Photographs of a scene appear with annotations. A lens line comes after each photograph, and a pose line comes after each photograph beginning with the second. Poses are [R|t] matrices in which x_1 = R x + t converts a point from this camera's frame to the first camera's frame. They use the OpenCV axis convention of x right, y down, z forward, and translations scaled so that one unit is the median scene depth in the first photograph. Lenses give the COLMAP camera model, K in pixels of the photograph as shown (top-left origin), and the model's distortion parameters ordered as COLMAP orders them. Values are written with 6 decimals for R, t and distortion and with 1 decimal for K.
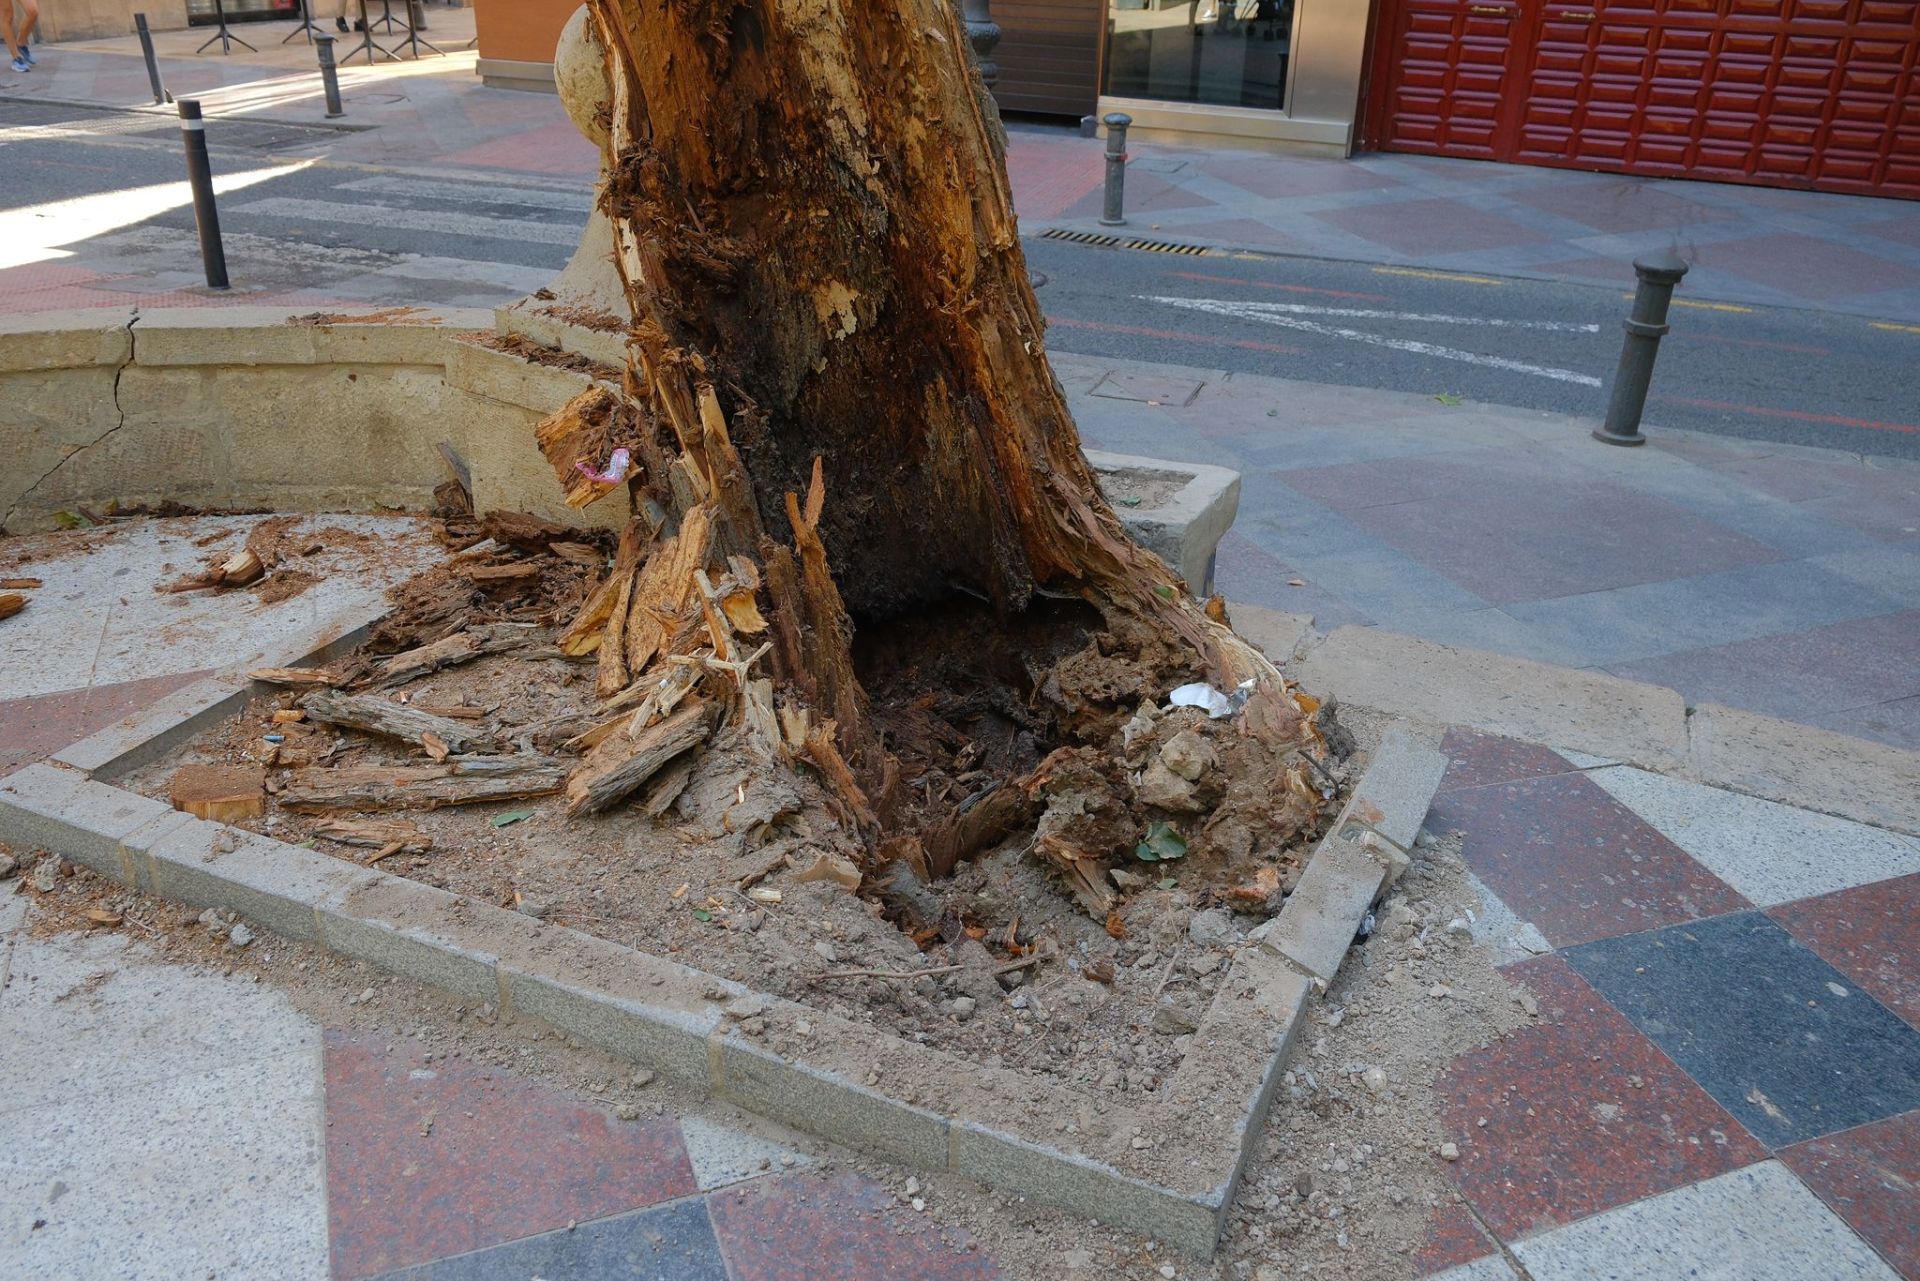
lens RADIAL K [[1546.8, 0, 960.0], [0, 1546.8, 640.5], [0, 0, 1]] dist [-0.045427, 0.052750]
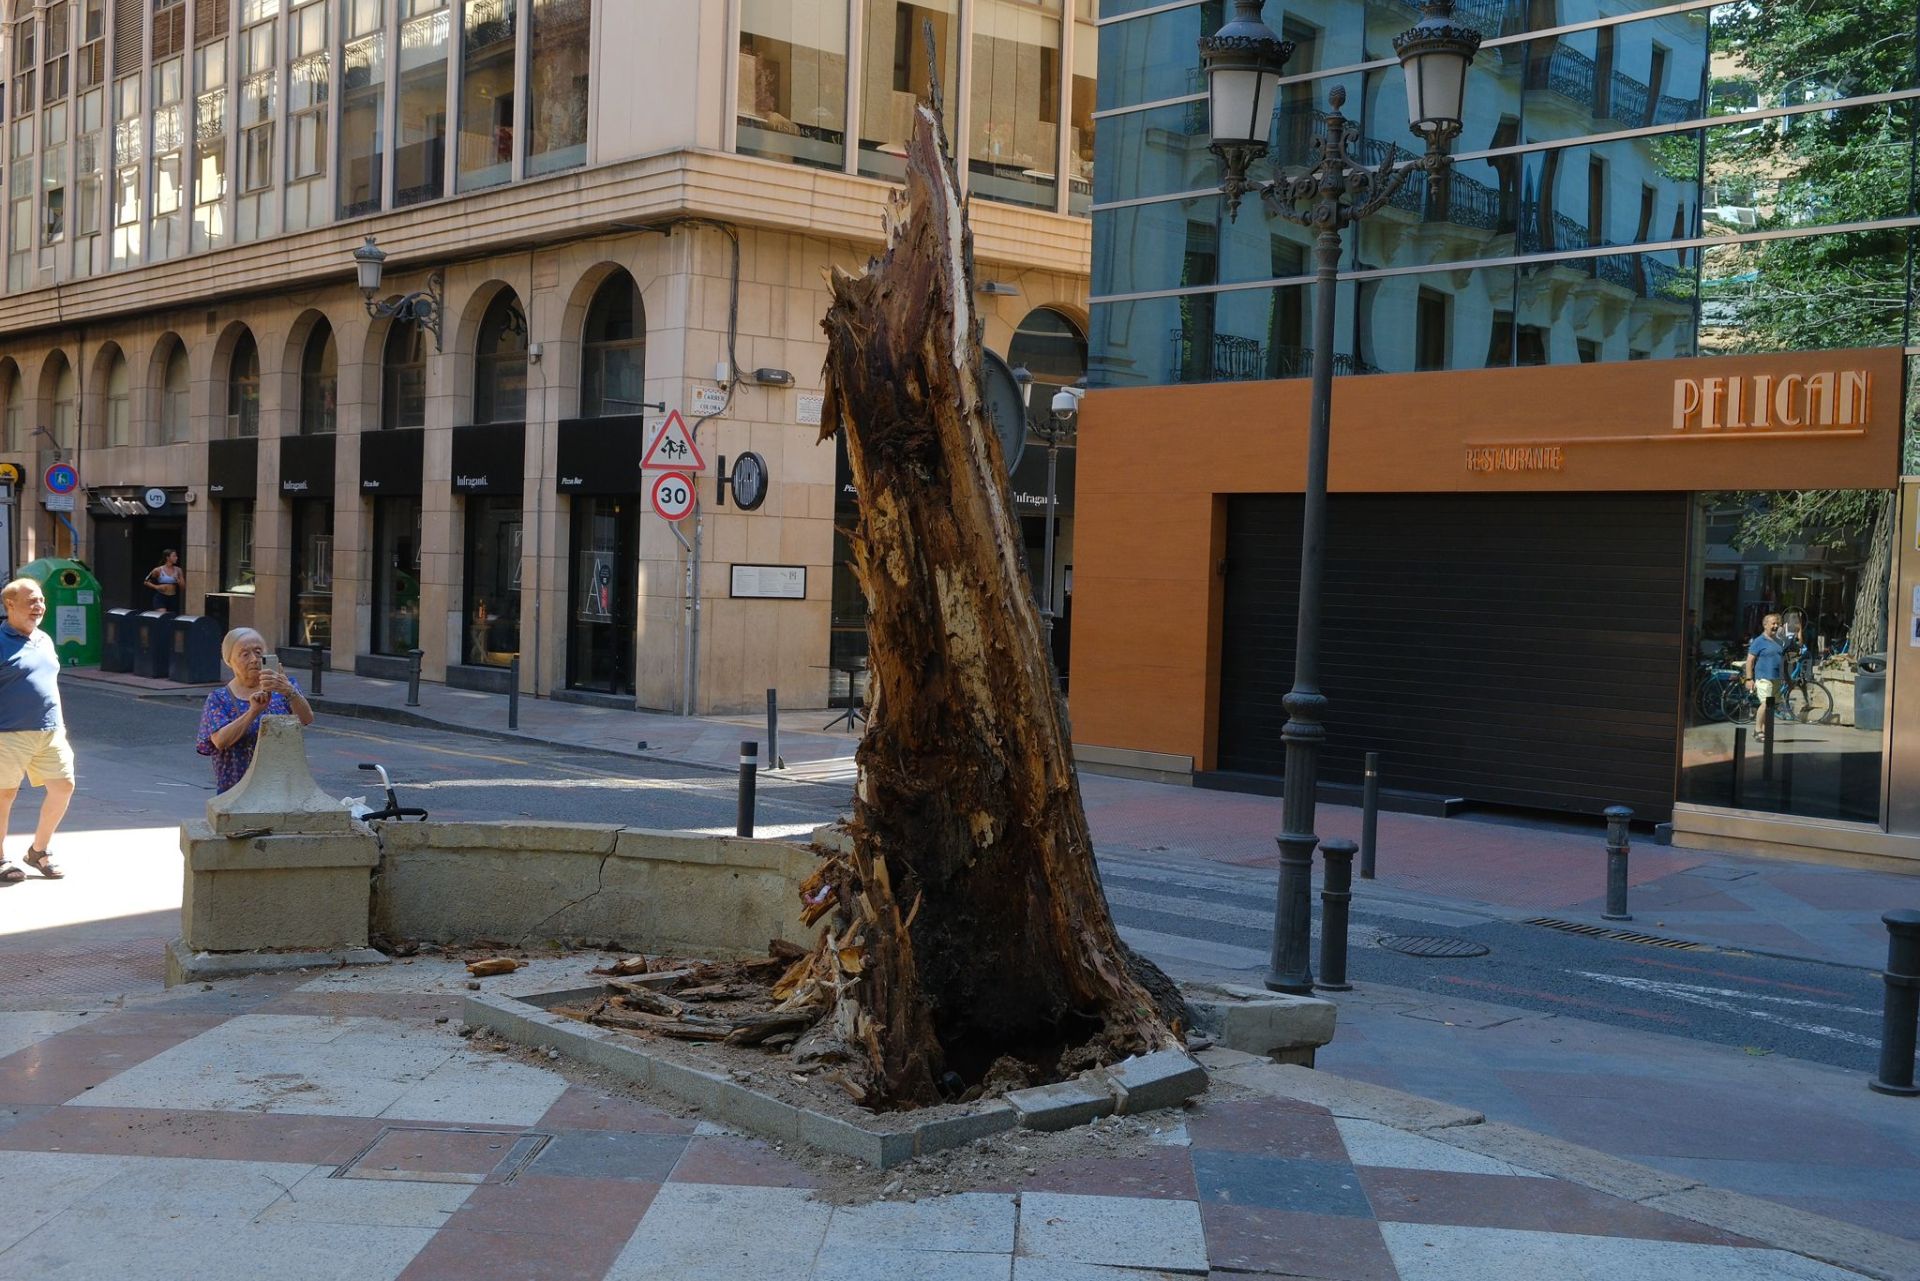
lens RADIAL K [[2370.5, 0, 960.0], [0, 2370.5, 640.5], [0, 0, 1]] dist [-0.000450, 0.022358]
pose [[0.908569, 0.017559, -0.417366, 0.951172], [-0.191403, 0.905566, -0.378570, 0.563806], [0.371305, 0.423842, 0.826130, -1.169472]]
